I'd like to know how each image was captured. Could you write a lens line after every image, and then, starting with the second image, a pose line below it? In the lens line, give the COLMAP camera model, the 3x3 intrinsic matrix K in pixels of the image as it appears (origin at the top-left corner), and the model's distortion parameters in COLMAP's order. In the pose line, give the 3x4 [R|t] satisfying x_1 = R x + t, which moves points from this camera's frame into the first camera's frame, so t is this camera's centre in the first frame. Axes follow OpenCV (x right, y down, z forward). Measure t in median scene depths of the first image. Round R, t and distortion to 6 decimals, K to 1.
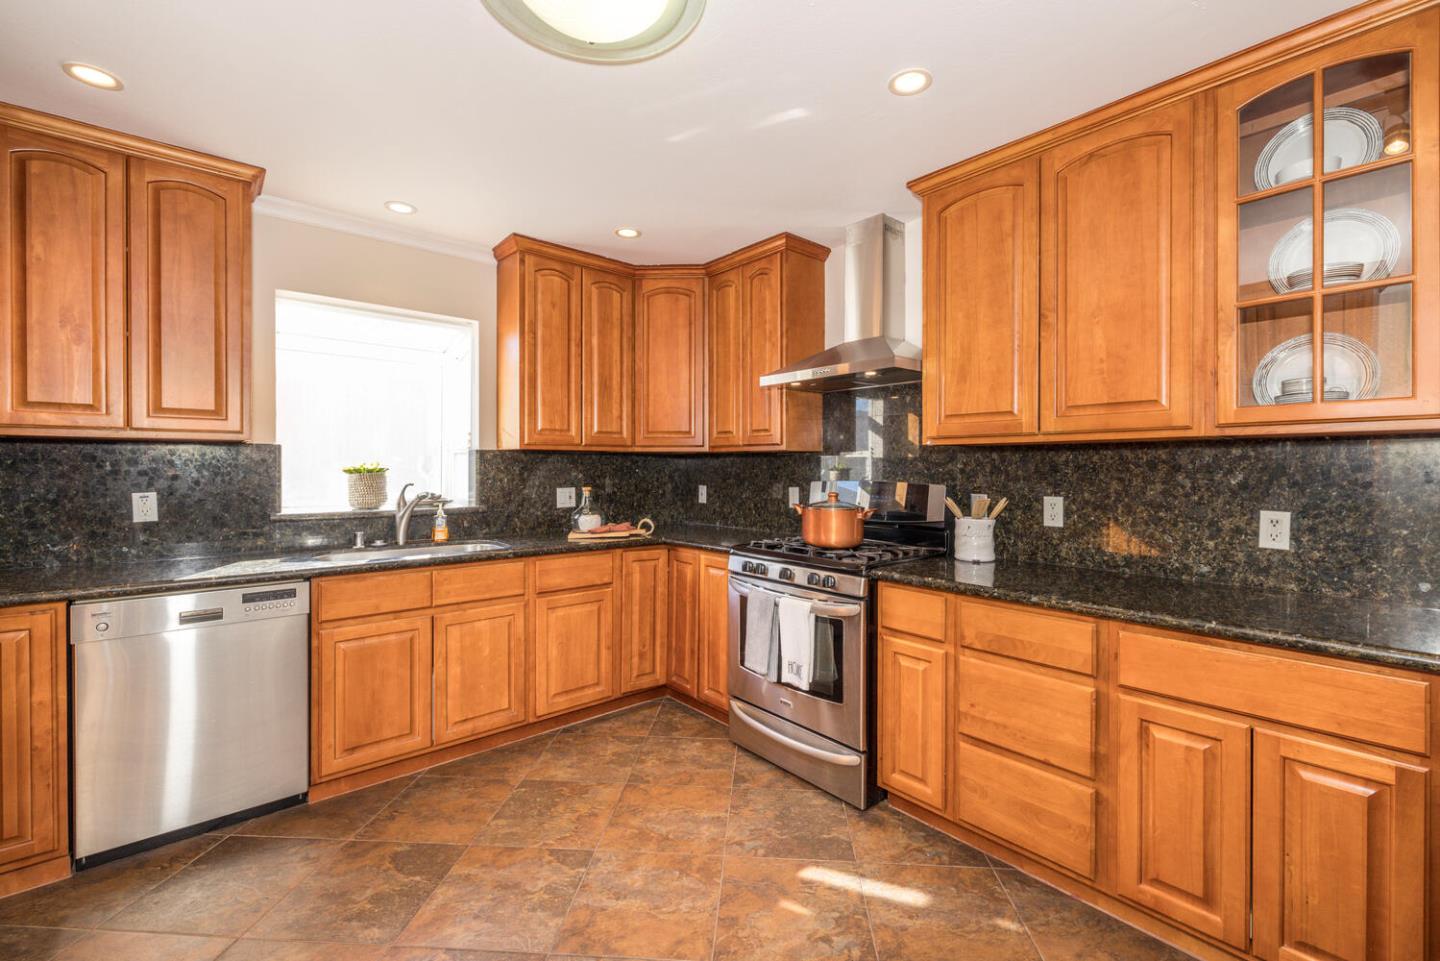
lens RADIAL K [[604.5, 0, 723.9], [0, 604.5, 469.3], [0, 0, 1]] dist [-0.000945, -0.000216]
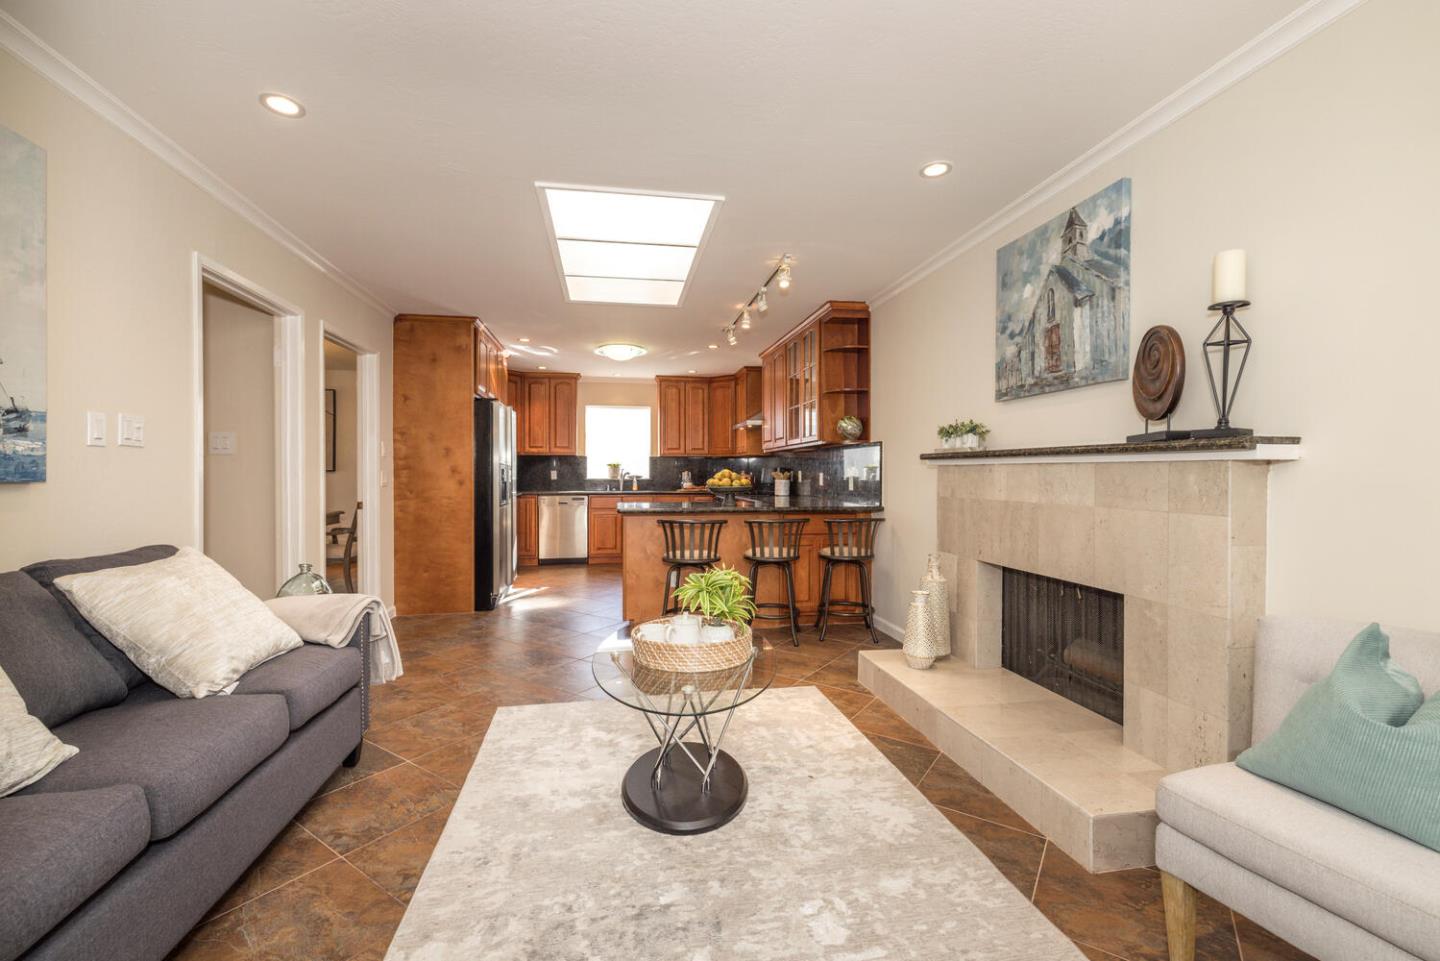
lens RADIAL K [[604.5, 0, 718.1], [0, 604.5, 480.2], [0, 0, 1]] dist [-0.000945, -0.000216]
pose [[0.850784, 0.001599, -0.525513, 1.285733], [-0.001796, 0.999998, 0.000136, 0.071302], [0.525512, 0.000828, 0.850786, -1.125363]]
